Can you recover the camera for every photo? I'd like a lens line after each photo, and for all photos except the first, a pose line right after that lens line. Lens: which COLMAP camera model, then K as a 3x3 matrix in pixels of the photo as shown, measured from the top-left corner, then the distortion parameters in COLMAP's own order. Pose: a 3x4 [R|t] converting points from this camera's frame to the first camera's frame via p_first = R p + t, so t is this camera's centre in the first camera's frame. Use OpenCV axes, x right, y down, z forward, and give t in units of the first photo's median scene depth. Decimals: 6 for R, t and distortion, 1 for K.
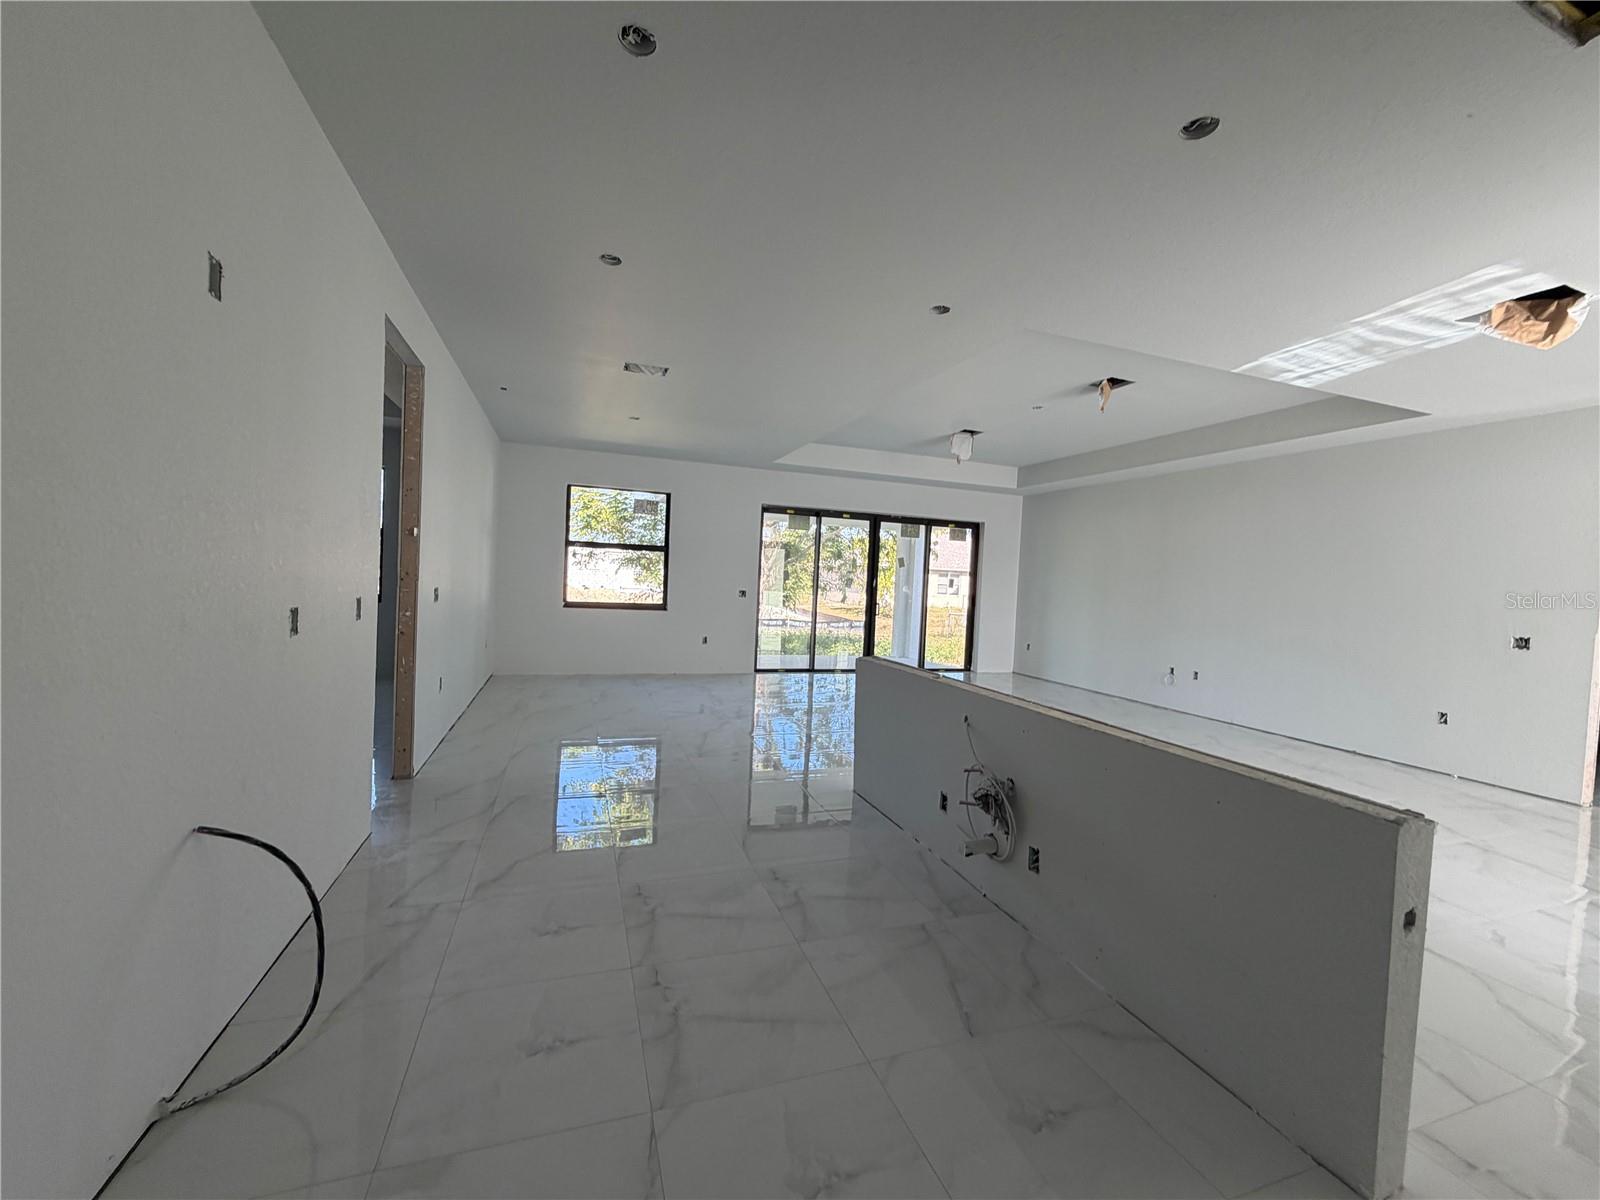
lens RADIAL K [[639.7, 0, 795.1], [0, 639.7, 598.6], [0, 0, 1]] dist [-0.001447, 0.000115]
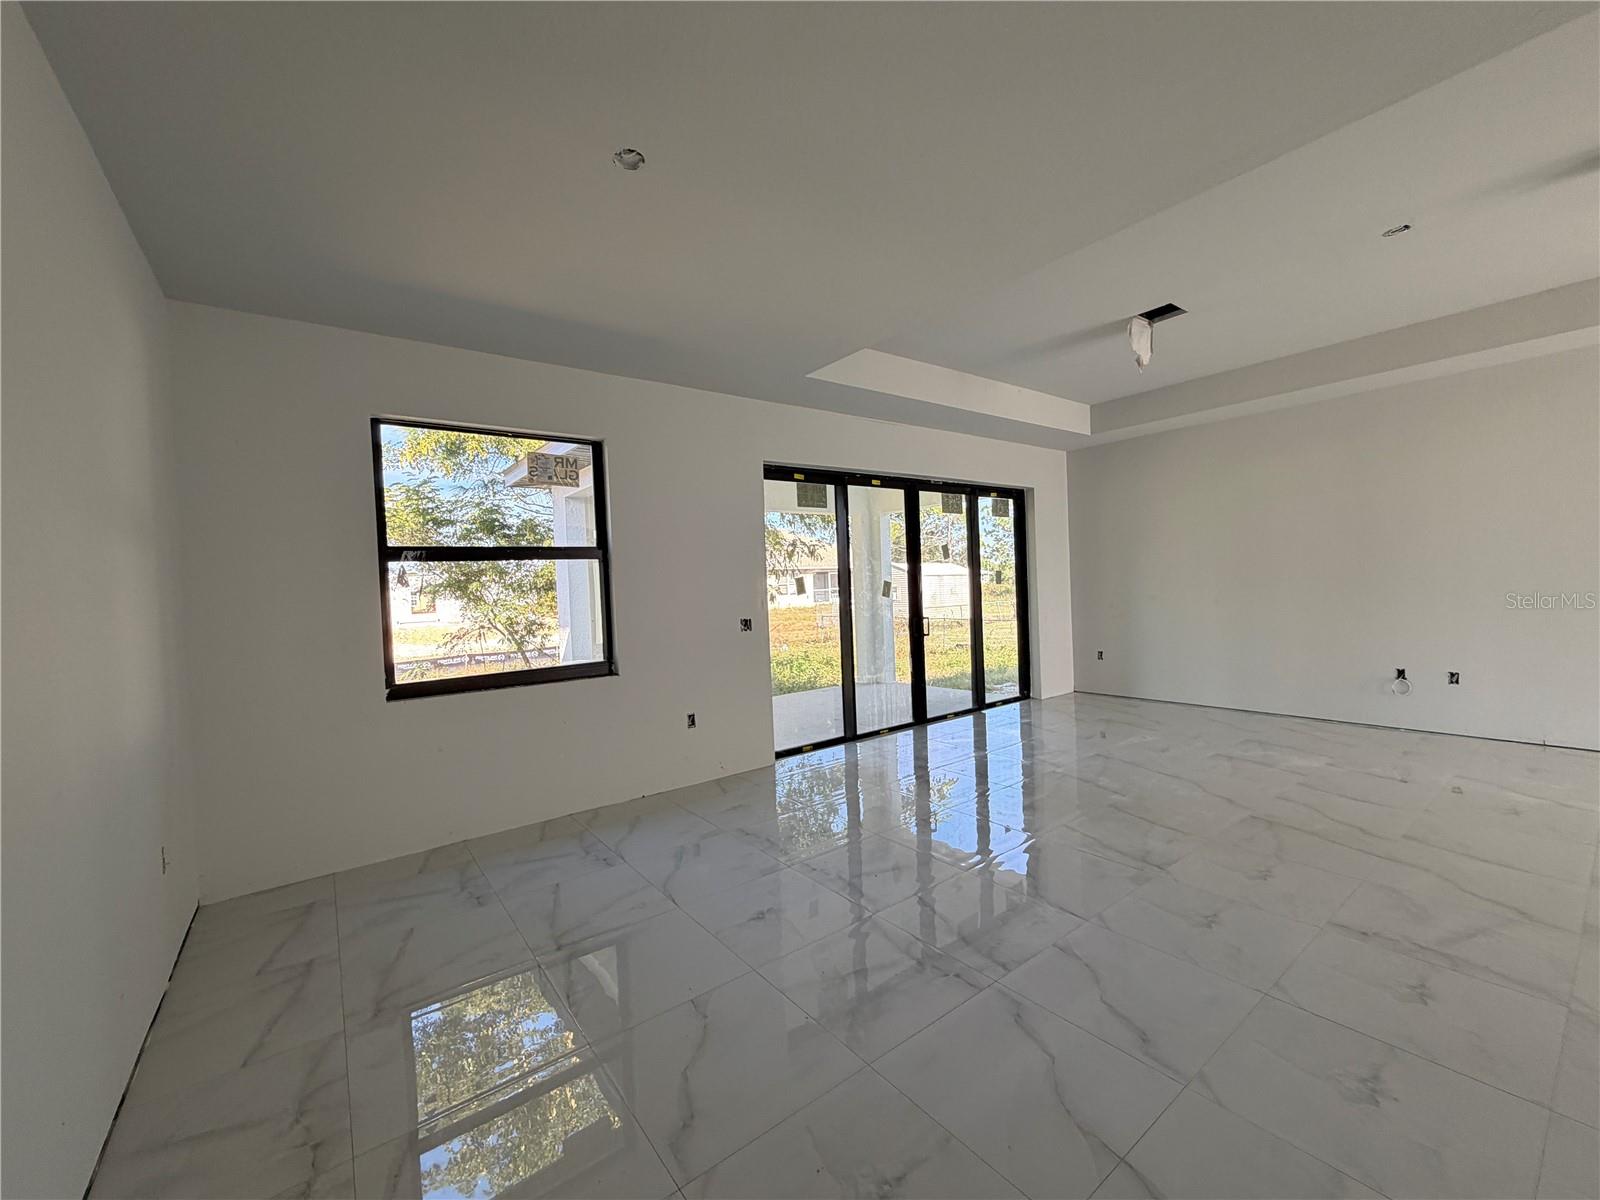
lens RADIAL K [[639.7, 0, 795.1], [0, 639.7, 598.6], [0, 0, 1]] dist [-0.001447, 0.000115]
pose [[0.949609, -0.091143, 0.299893, -0.200653], [0.093542, 0.995595, 0.006380, -0.029199], [-0.299153, 0.021994, 0.953952, 0.452159]]
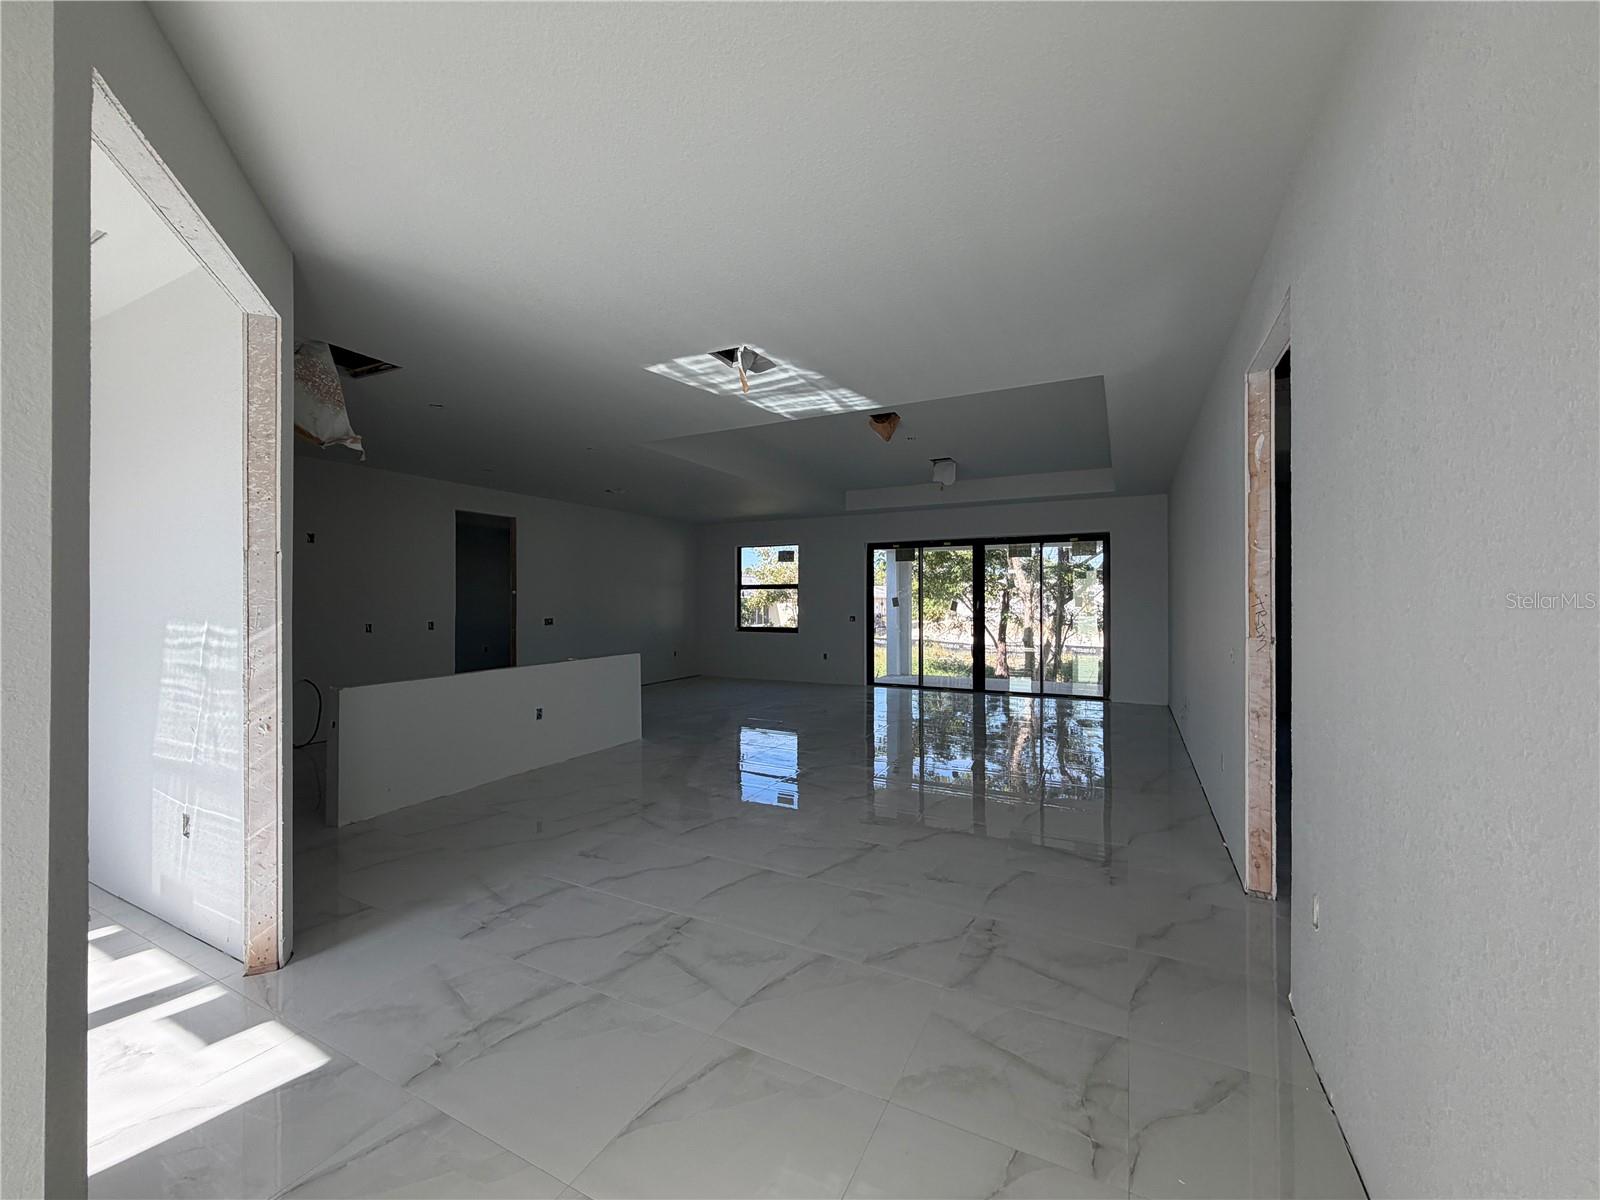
lens RADIAL K [[639.7, 0, 795.1], [0, 639.7, 598.6], [0, 0, 1]] dist [-0.001447, 0.000115]
pose [[0.685379, -0.049674, -0.726490, 0.710405], [0.011305, 0.998276, -0.057592, 0.022660], [0.728098, 0.031259, 0.684759, 0.086726]]
